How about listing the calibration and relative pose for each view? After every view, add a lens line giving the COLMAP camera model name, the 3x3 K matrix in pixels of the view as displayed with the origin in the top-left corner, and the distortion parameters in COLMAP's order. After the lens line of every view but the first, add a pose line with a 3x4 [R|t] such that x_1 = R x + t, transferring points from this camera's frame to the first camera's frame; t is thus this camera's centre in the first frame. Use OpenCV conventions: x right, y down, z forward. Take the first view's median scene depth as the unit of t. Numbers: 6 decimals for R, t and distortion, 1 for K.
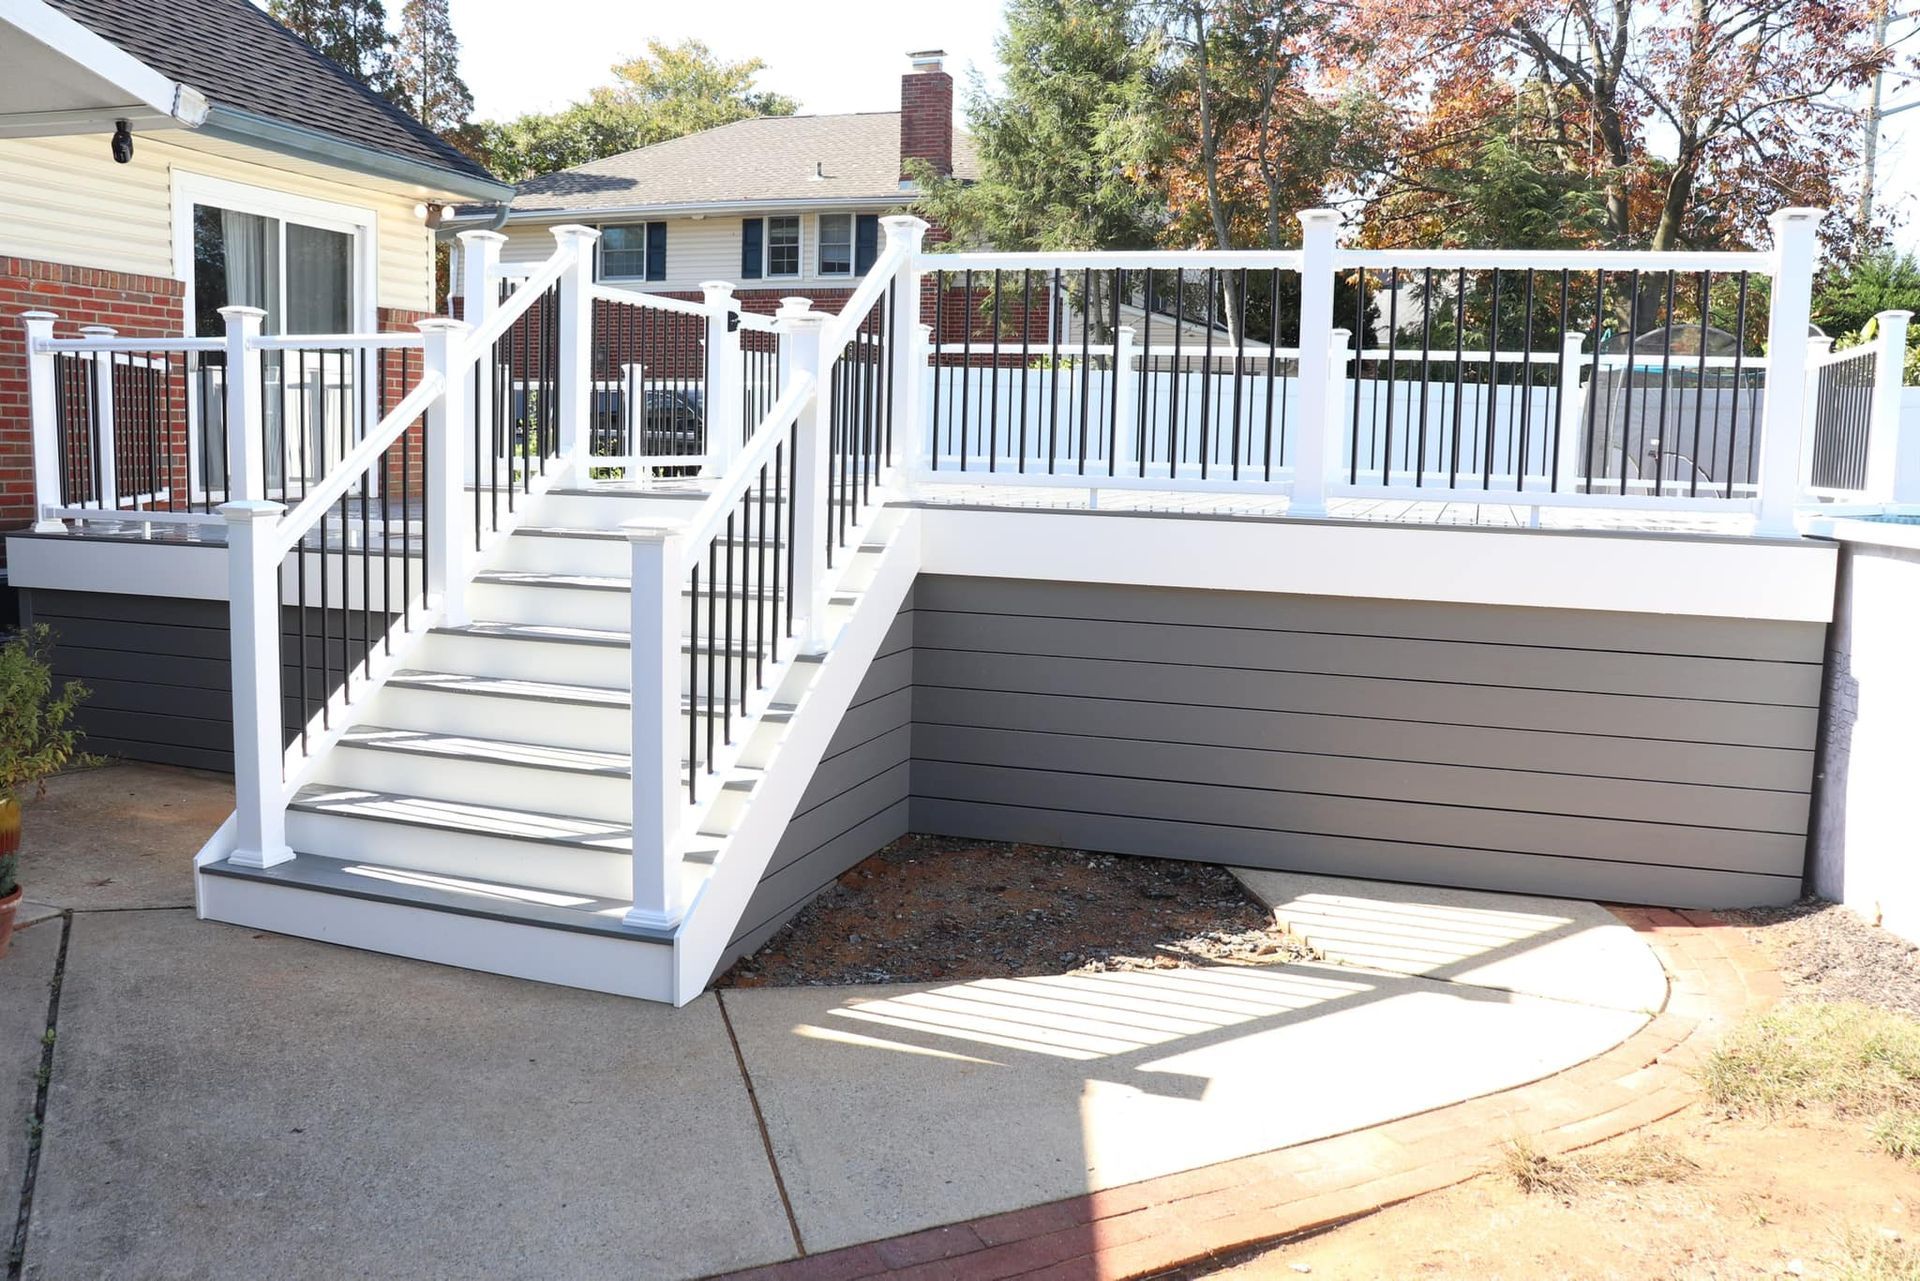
lens RADIAL K [[1594.3, 0, 966.9], [0, 1594.3, 641.2], [0, 0, 1]] dist [-0.114621, 0.031617]
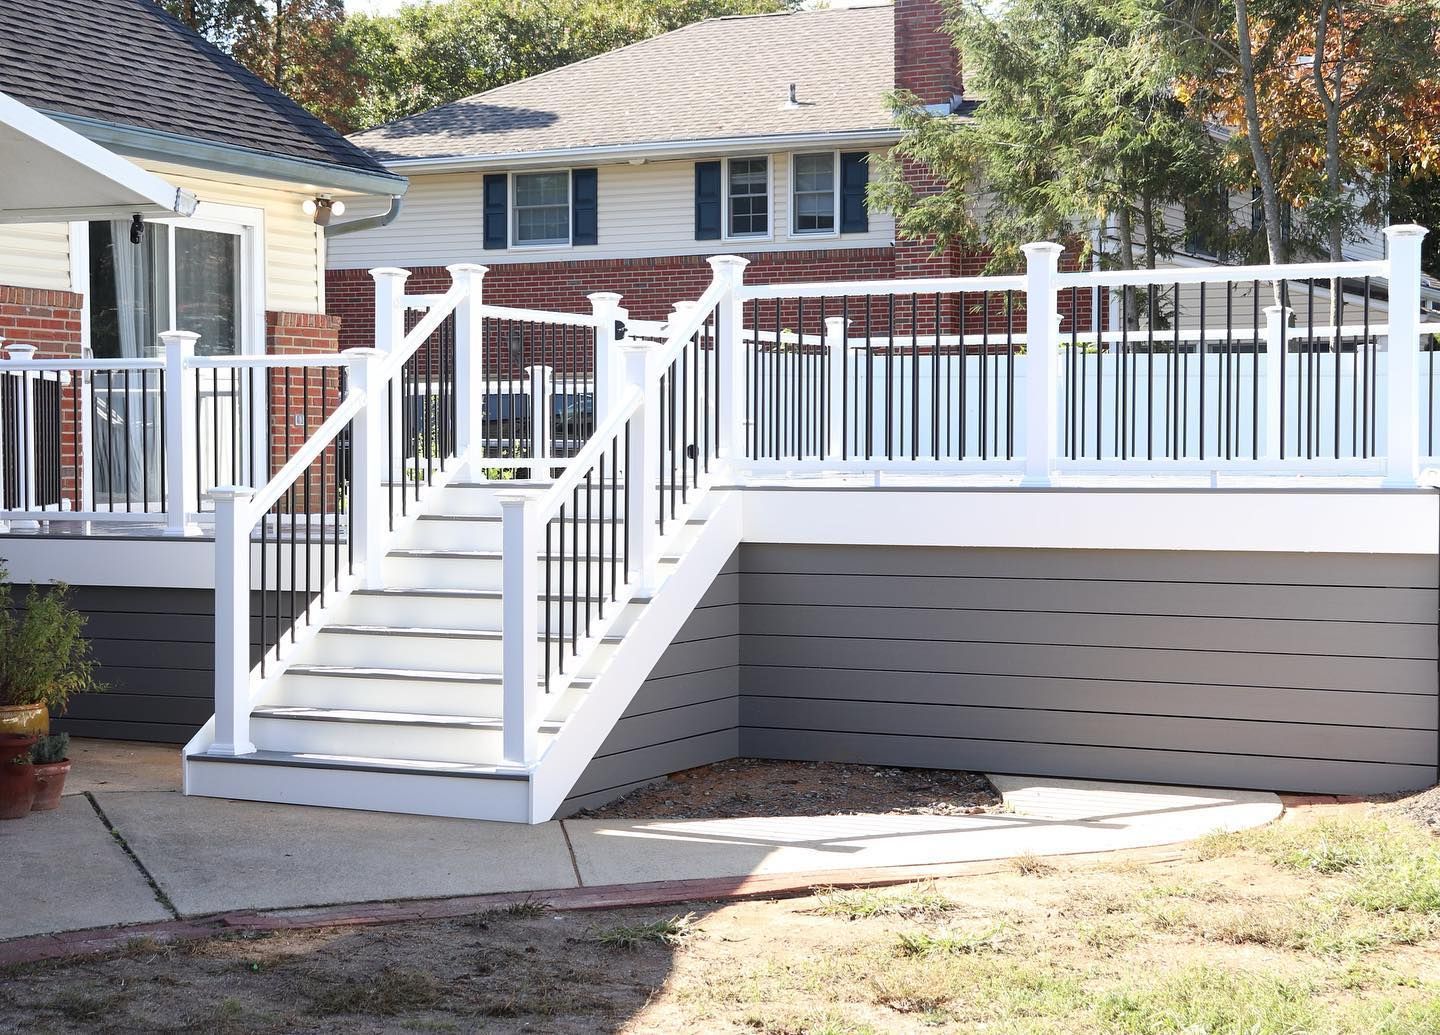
lens RADIAL K [[2434.5, 0, 716.5], [0, 2434.5, 525.2], [0, 0, 1]] dist [0.198087, 0.000000]
pose [[0.988852, -0.020326, -0.147510, 0.181774], [0.006115, 0.995347, -0.096159, 0.099433], [0.148778, 0.094185, 0.984375, -0.684111]]
